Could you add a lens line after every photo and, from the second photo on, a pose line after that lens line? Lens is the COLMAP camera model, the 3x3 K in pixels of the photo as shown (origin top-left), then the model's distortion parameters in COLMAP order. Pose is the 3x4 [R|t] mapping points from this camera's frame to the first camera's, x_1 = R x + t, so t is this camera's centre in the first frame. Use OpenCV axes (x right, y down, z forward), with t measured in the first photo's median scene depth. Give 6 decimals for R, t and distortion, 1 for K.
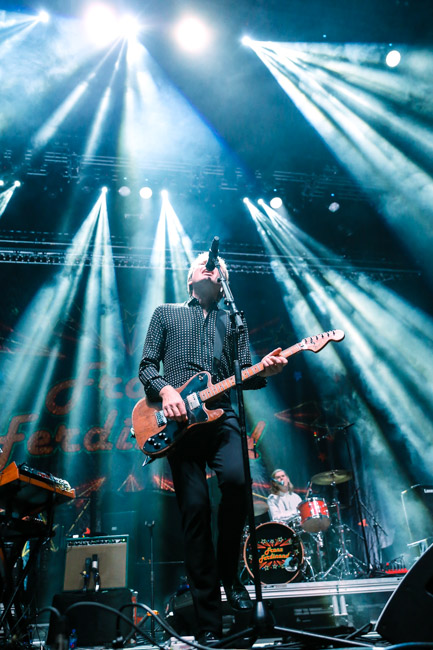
lens RADIAL K [[574.0, 0, 217.6], [0, 574.0, 313.7], [0, 0, 1]] dist [-0.069289, 0.104861]
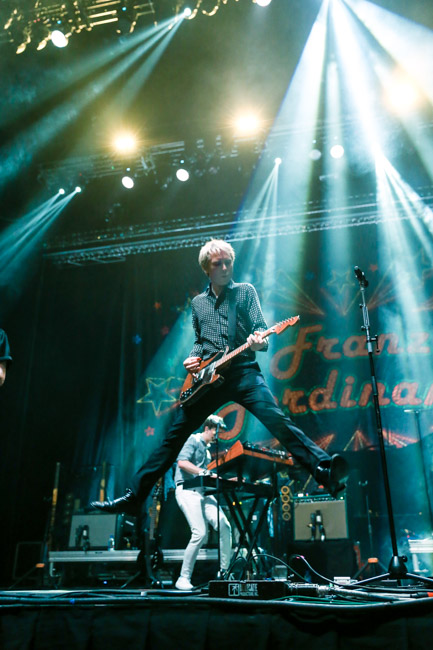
lens RADIAL K [[599.9, 0, 216.0], [0, 599.9, 326.9], [0, 0, 1]] dist [-0.025321, 0.000000]
pose [[0.919092, -0.109144, -0.378627, 0.090320], [0.153161, 0.984270, 0.088061, -0.079787], [0.363059, -0.138927, 0.921351, -0.141371]]
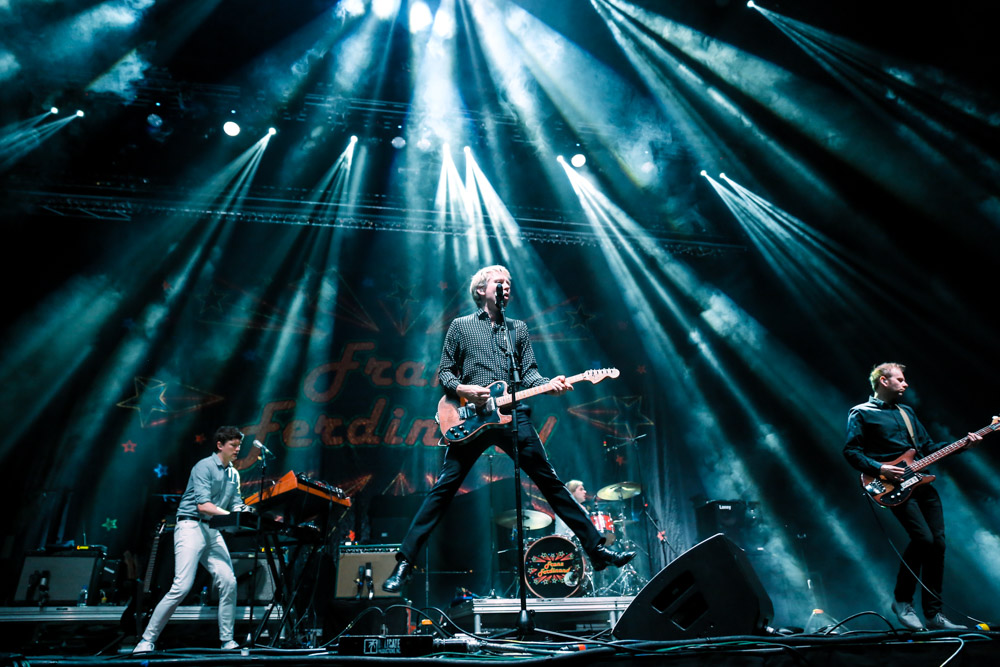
lens RADIAL K [[725.0, 0, 499.0], [0, 725.0, 329.6], [0, 0, 1]] dist [-0.085744, 0.061312]
pose [[0.999507, 0.030262, -0.008413, 0.004385], [-0.029398, 0.995627, 0.088676, -0.081739], [0.011060, -0.088385, 0.996025, -0.170099]]
